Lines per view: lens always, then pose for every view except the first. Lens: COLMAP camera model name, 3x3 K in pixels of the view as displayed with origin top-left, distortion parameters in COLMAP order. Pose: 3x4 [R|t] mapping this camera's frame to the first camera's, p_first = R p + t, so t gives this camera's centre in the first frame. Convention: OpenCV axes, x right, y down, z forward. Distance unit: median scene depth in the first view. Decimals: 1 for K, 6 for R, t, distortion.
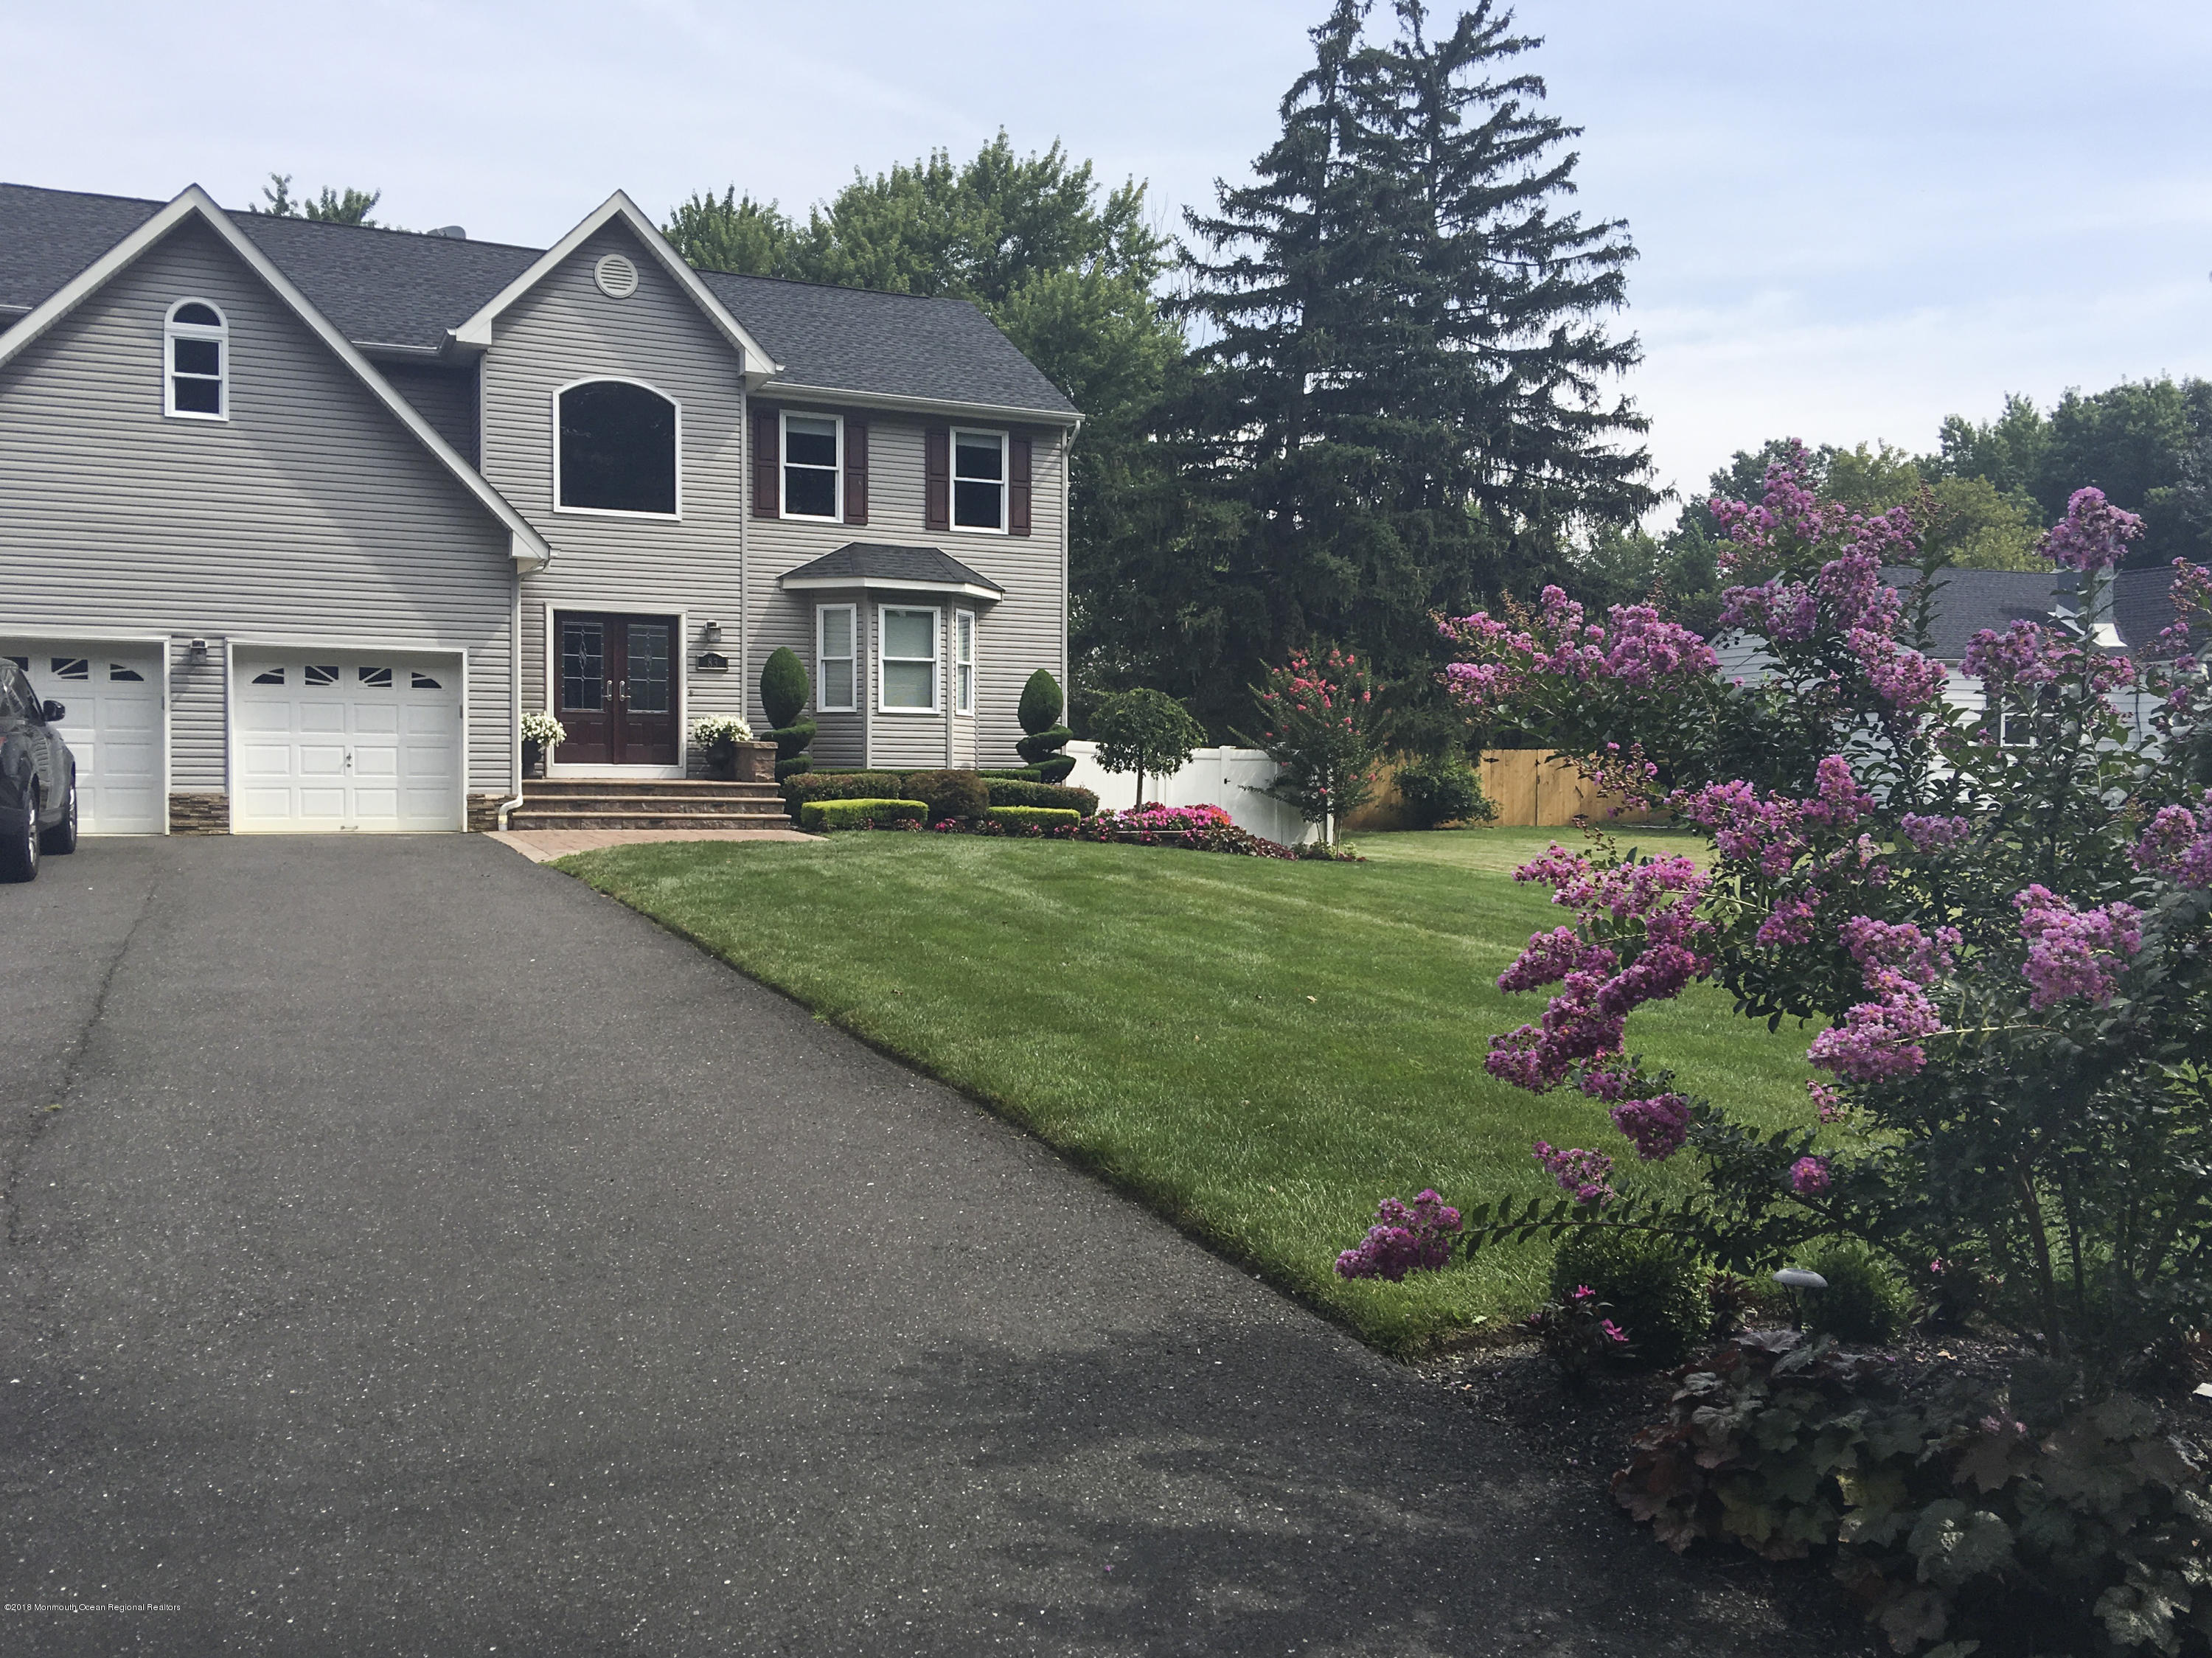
lens RADIAL K [[1859.3, 0, 1106.0], [0, 1859.3, 829.0], [0, 0, 1]] dist [0.077076, -0.133821]
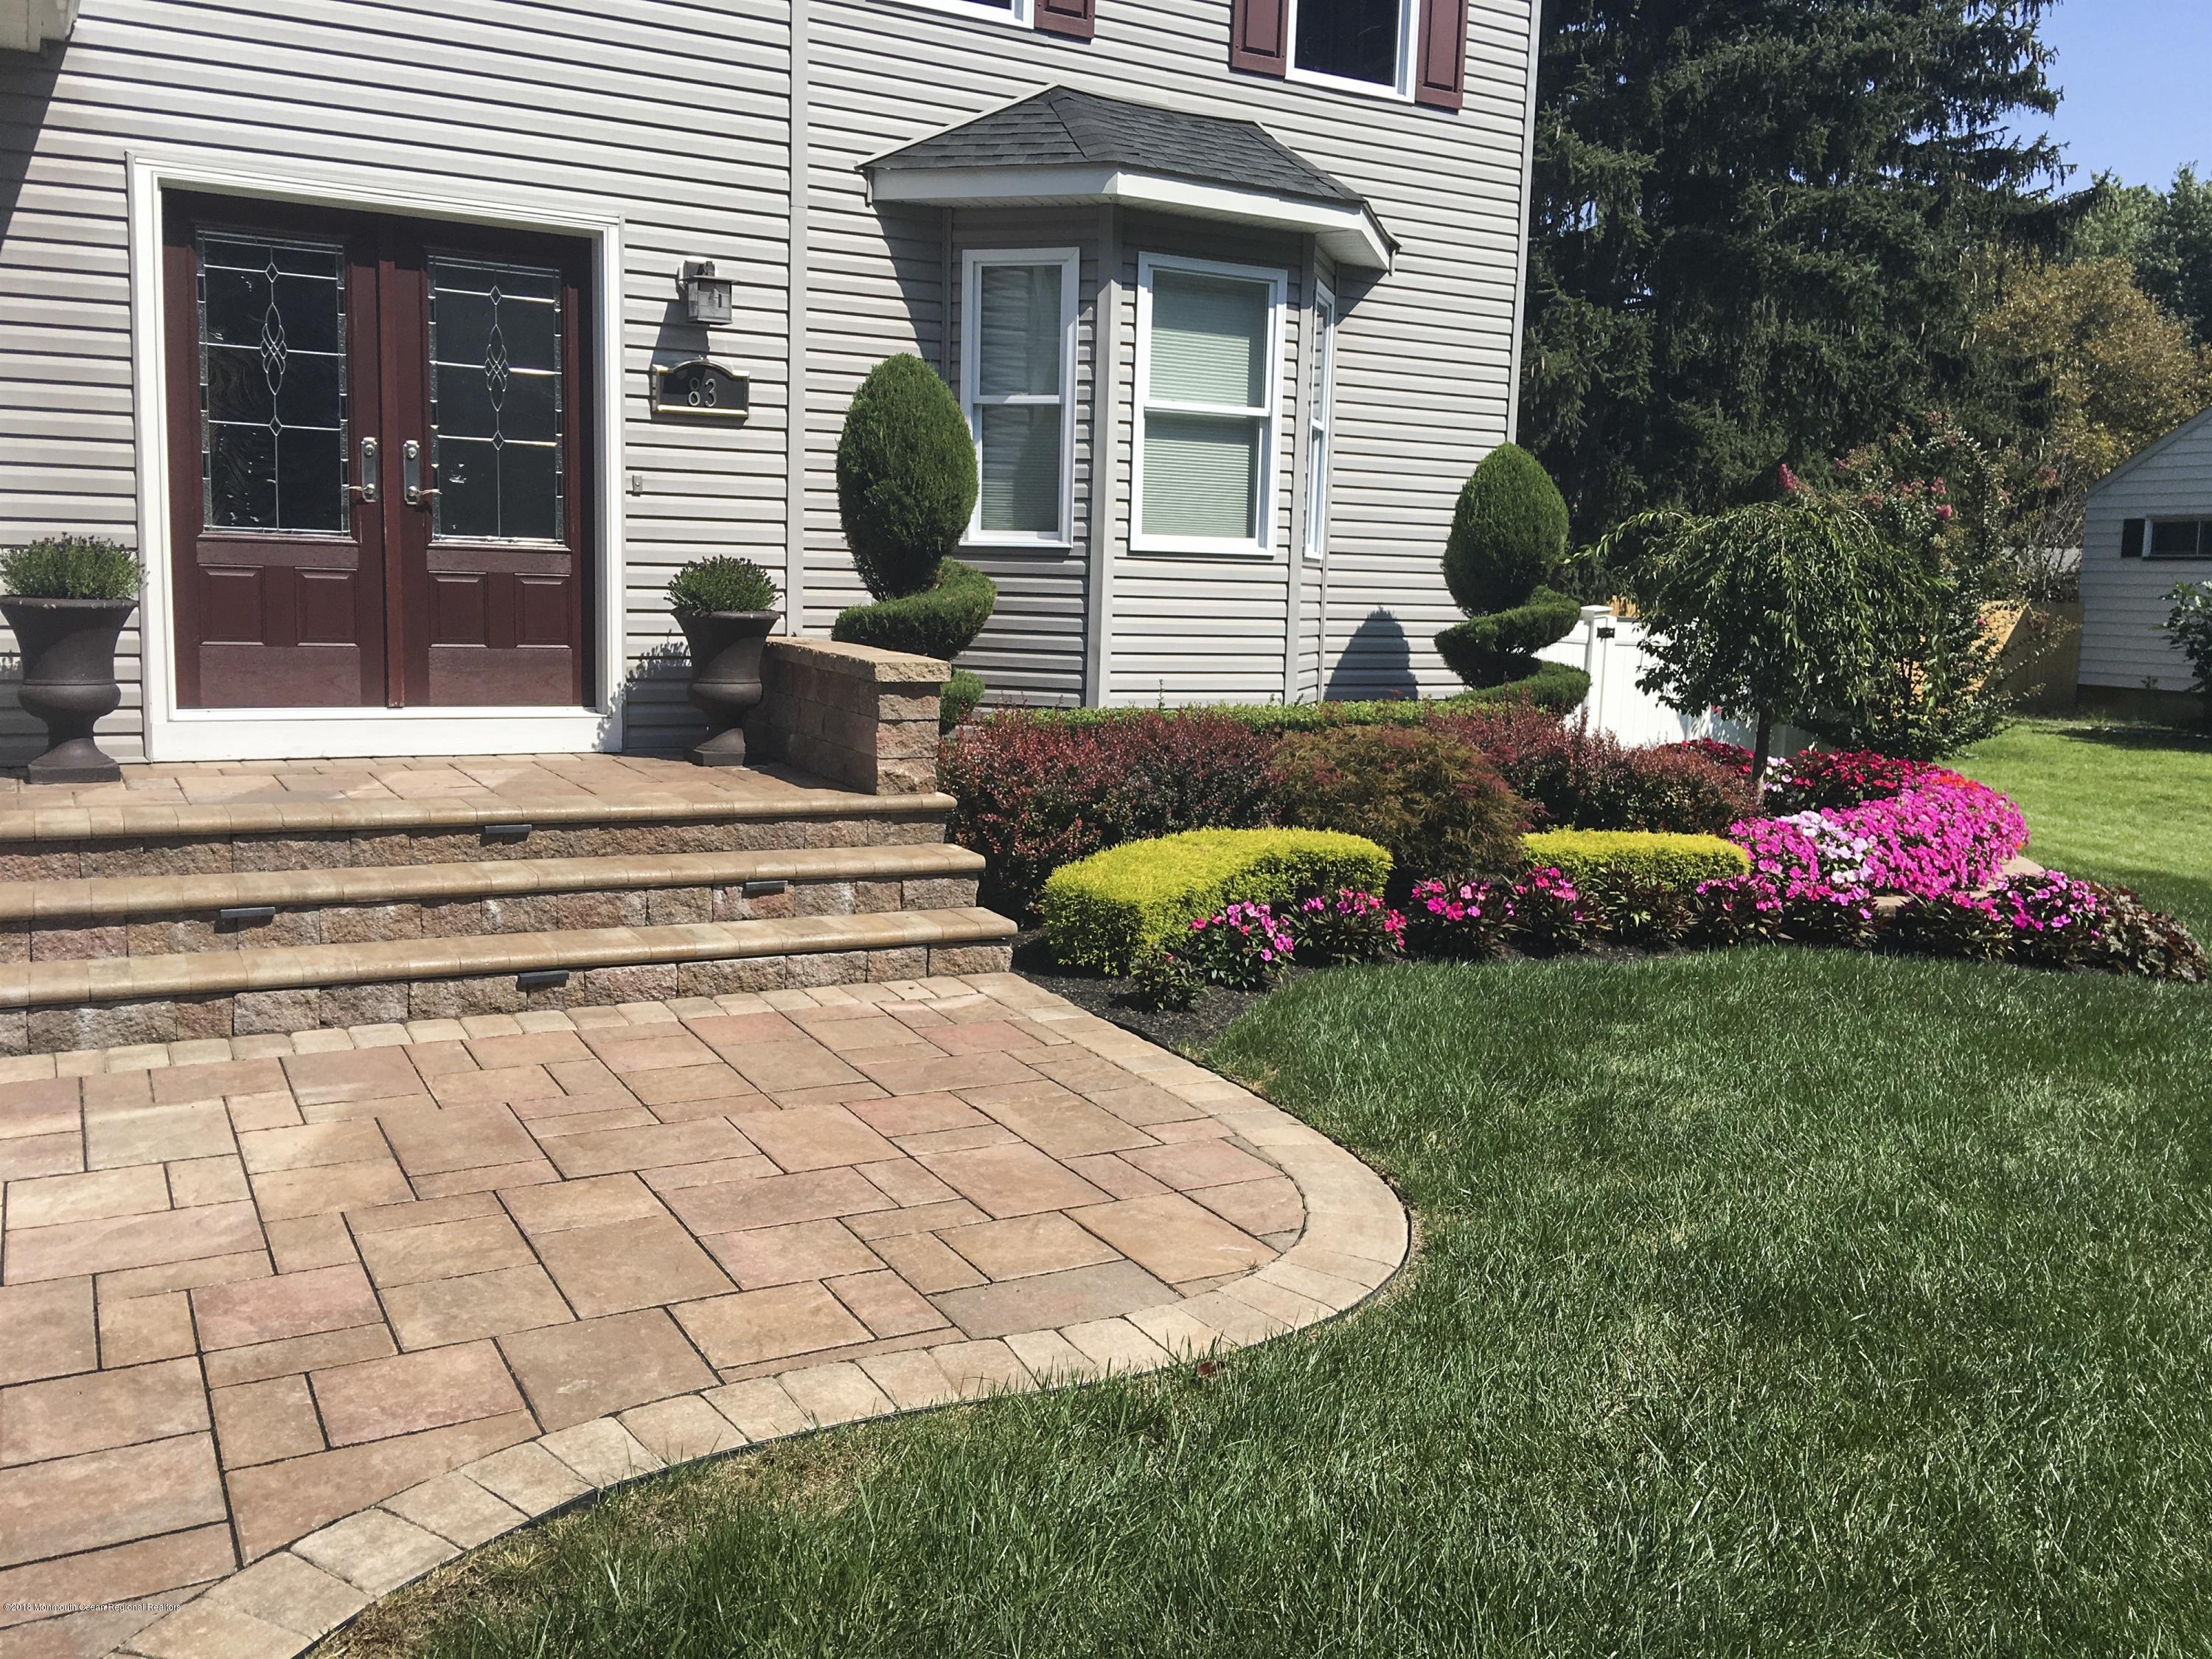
lens RADIAL K [[1859.5, 0, 1106.0], [0, 1859.5, 829.5], [0, 0, 1]] dist [0.077076, -0.133821]
pose [[0.997630, 0.011011, 0.067917, -0.151950], [-0.018173, 0.994227, 0.105744, -0.046163], [-0.066361, -0.106728, 0.992071, 0.619865]]
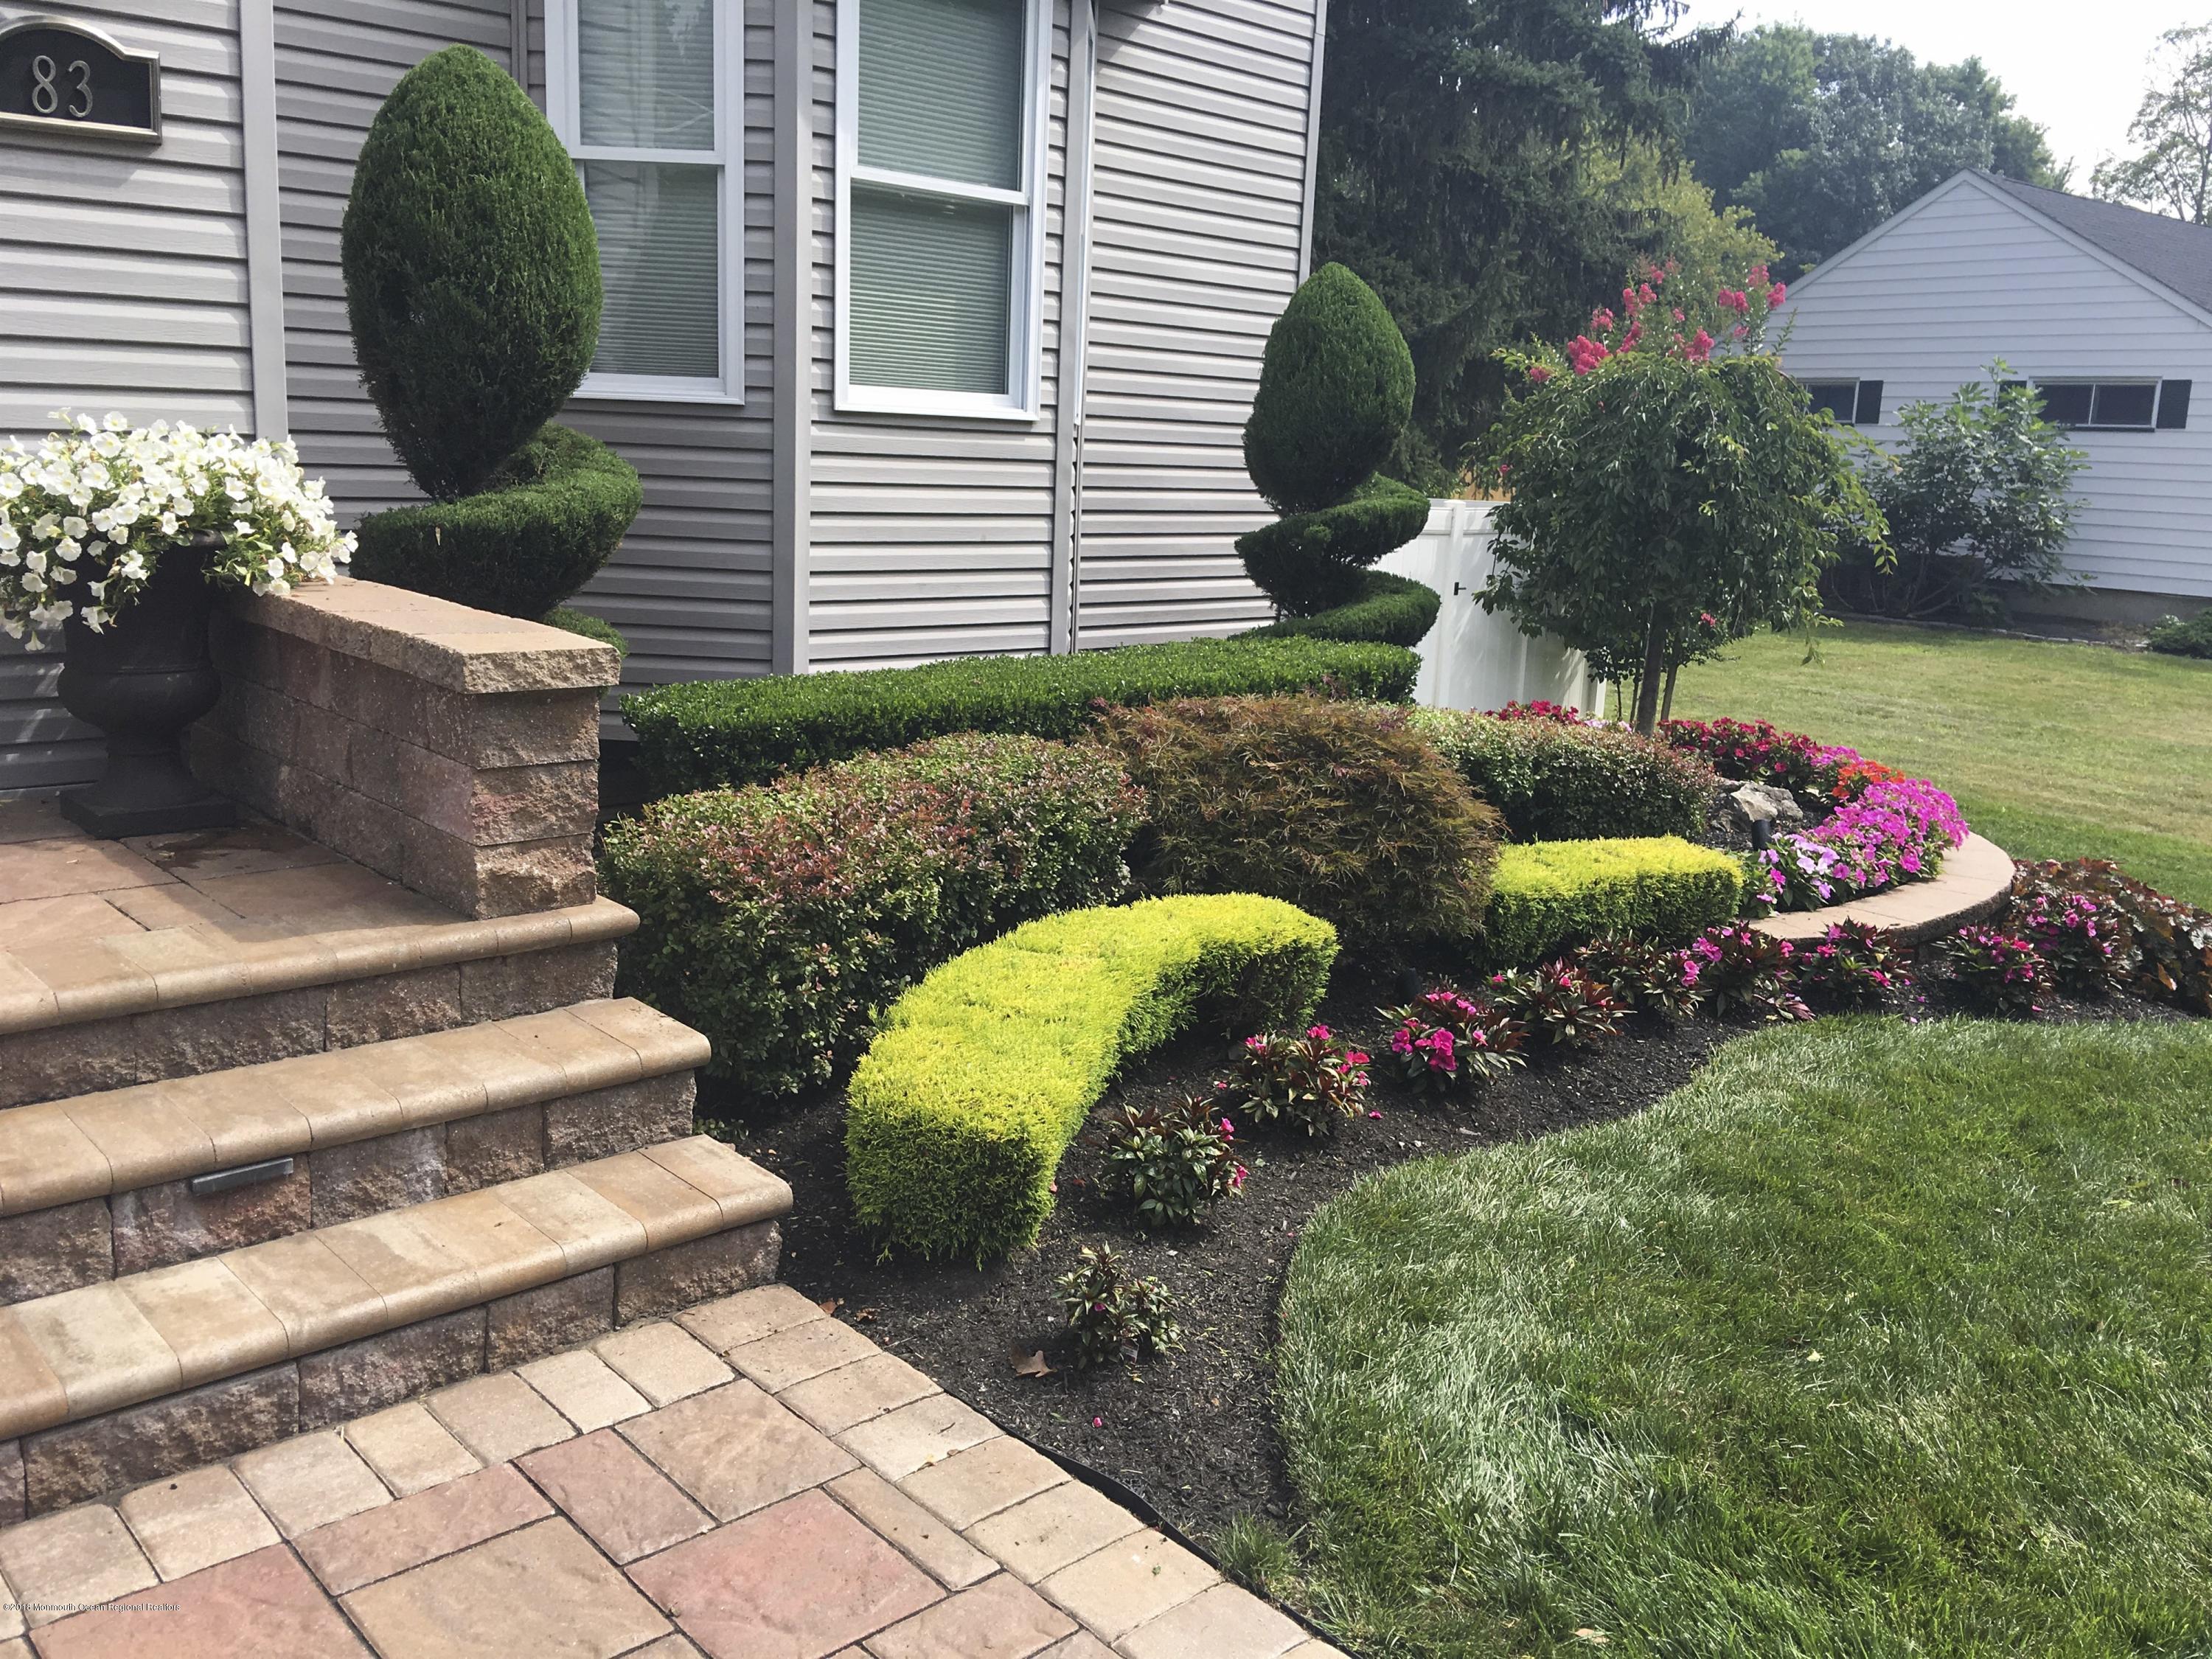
lens RADIAL K [[1802.5, 0, 1024.6], [0, 1802.5, 904.1], [0, 0, 1]] dist [0.028206, -0.002643]
pose [[0.962740, -0.038874, 0.267619, -0.163494], [-0.022065, 0.975022, 0.221009, -0.052434], [-0.269526, -0.218679, 0.937835, 0.757687]]
